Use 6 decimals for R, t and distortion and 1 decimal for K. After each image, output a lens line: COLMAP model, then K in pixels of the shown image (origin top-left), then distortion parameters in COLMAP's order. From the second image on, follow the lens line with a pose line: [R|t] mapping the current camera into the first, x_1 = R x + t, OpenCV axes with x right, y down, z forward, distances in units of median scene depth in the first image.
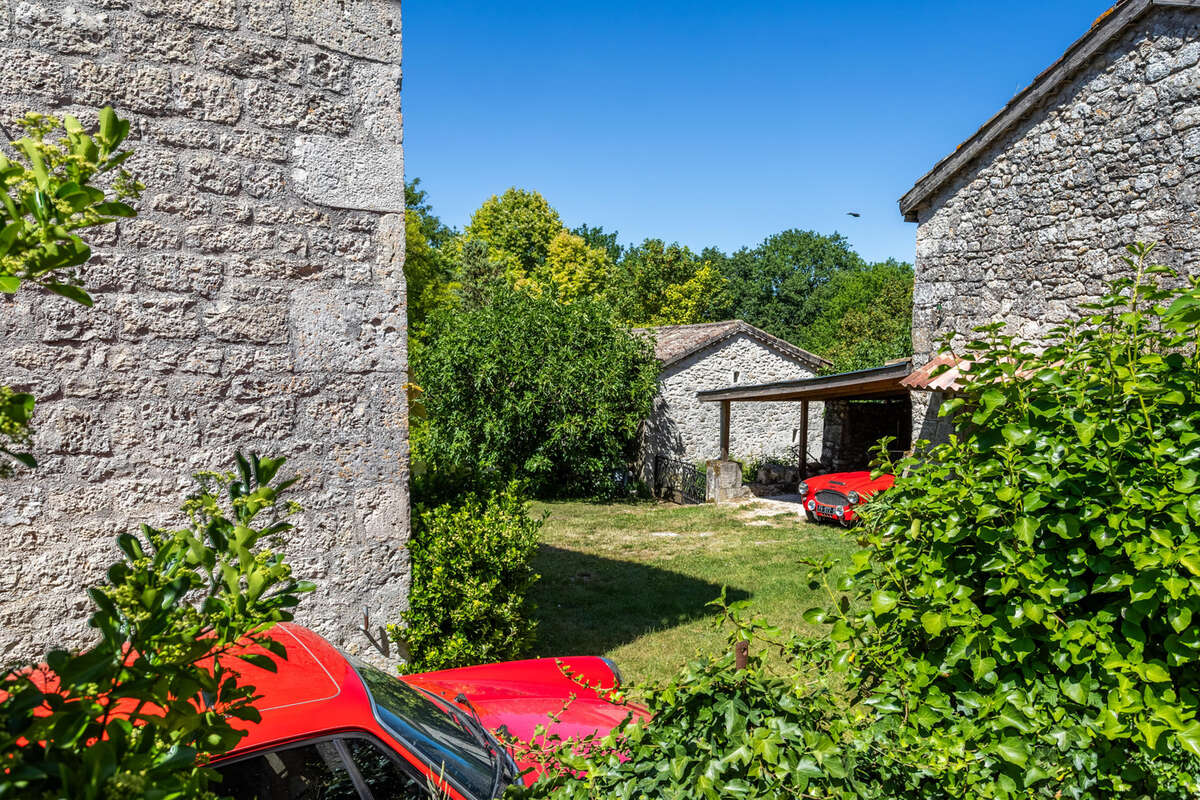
lens RADIAL K [[879.1, 0, 600.5], [0, 879.1, 413.5], [0, 0, 1]] dist [0.052825, -0.049511]
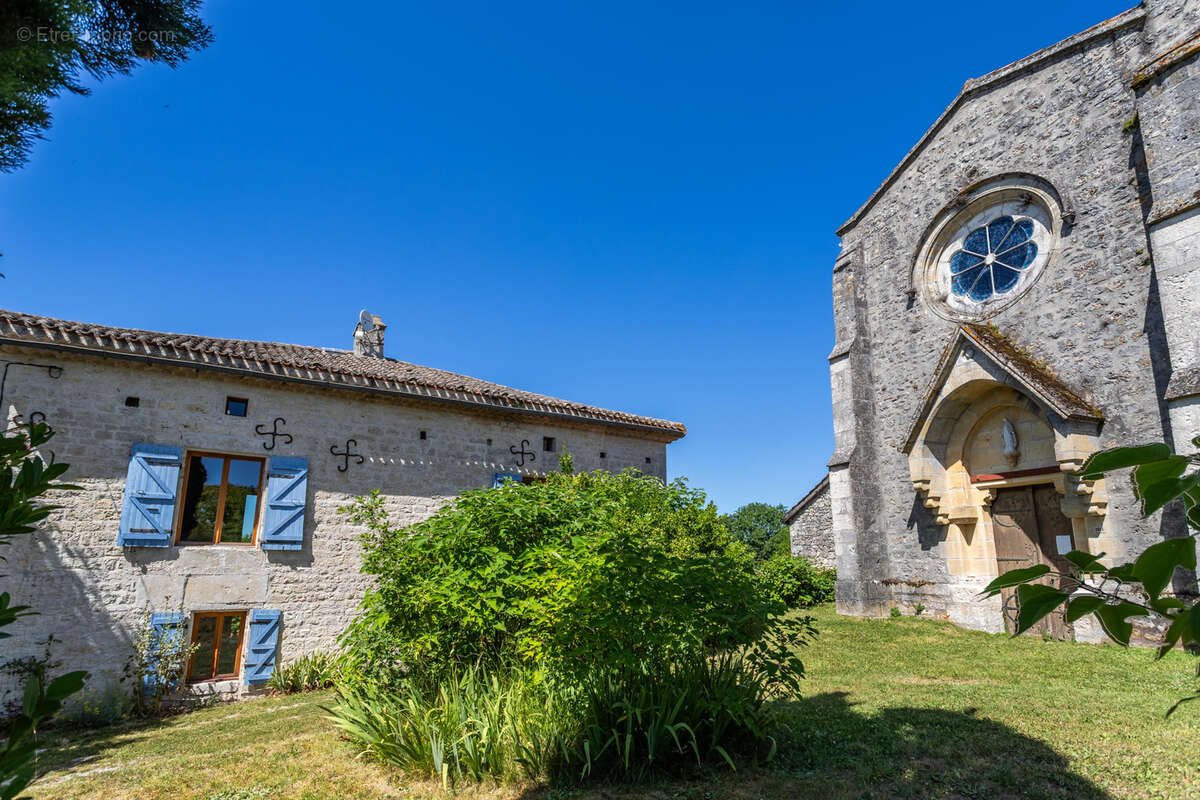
lens RADIAL K [[879.1, 0, 600.5], [0, 879.1, 413.5], [0, 0, 1]] dist [0.052825, -0.049511]
pose [[0.999650, -0.002820, 0.026300, -0.225022], [0.009602, 0.965155, -0.261504, 0.121717], [-0.024646, 0.261665, 0.964844, -1.240789]]
